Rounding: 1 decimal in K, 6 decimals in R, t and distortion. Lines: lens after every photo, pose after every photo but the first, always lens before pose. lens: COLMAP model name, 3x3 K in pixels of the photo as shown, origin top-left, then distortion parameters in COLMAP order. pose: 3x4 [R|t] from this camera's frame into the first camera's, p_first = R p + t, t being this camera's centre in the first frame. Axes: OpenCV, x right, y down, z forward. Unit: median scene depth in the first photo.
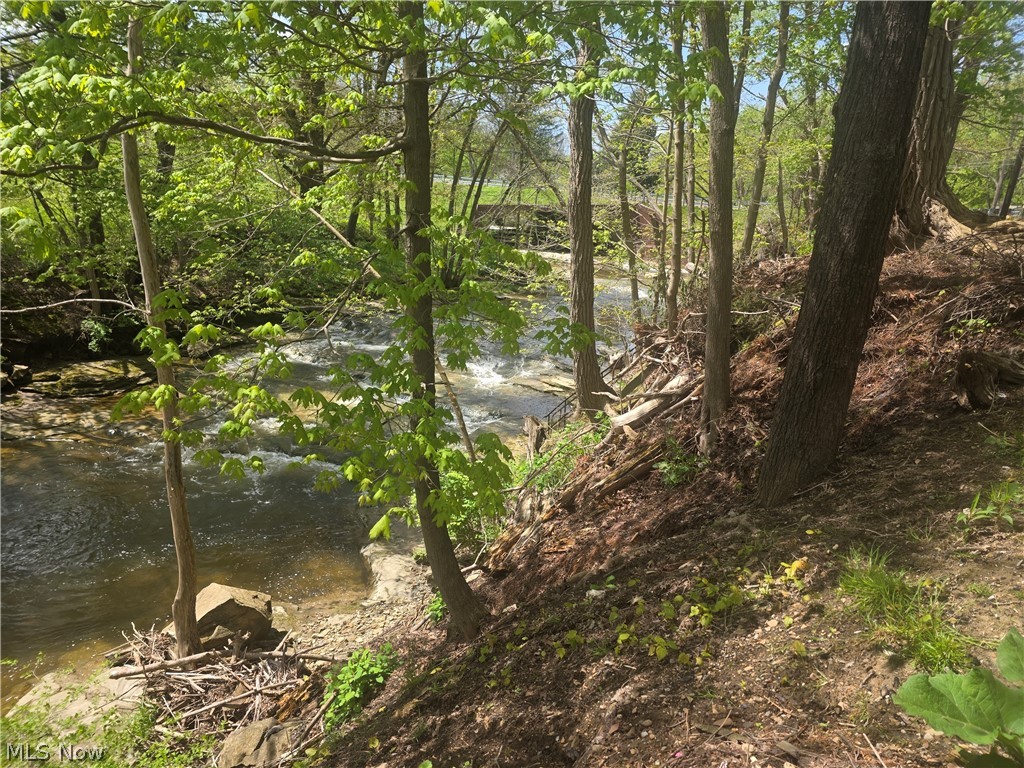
lens RADIAL K [[706.9, 0, 522.9], [0, 706.9, 377.8], [0, 0, 1]] dist [0.060840, -0.060177]
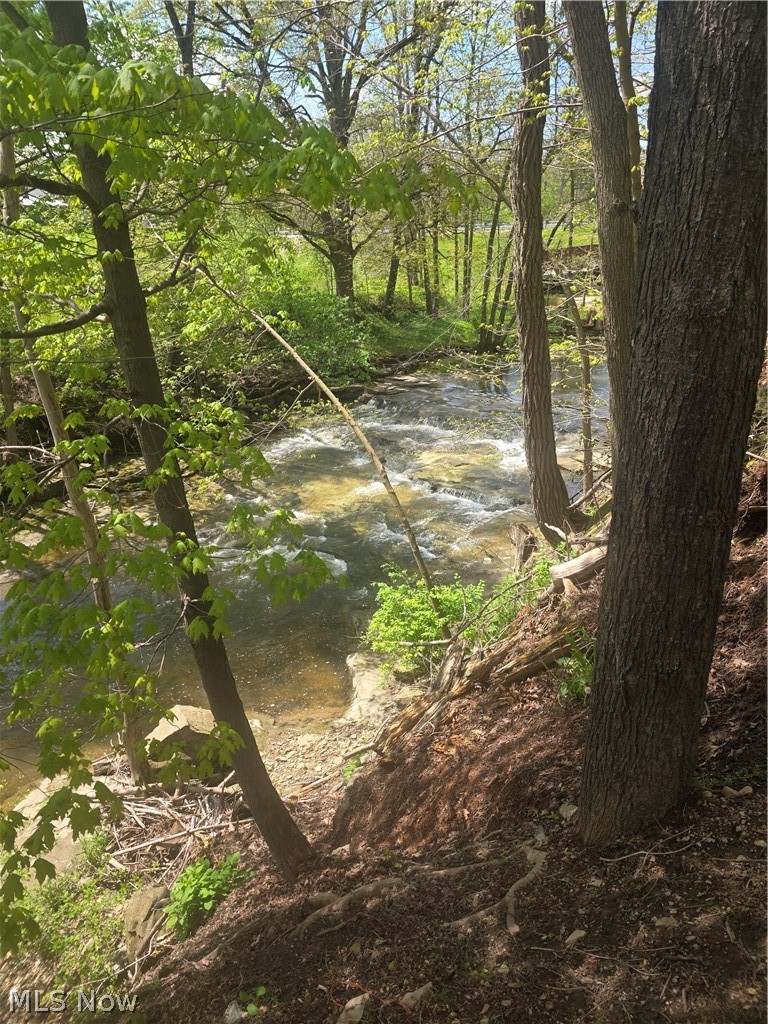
lens RADIAL K [[706.9, 0, 378.0], [0, 706.9, 517.9], [0, 0, 1]] dist [0.060840, -0.060177]
pose [[0.954417, -0.007945, -0.298370, 0.166419], [0.042371, 0.993128, 0.109089, -0.088133], [0.295453, -0.116759, 0.948195, 0.169599]]
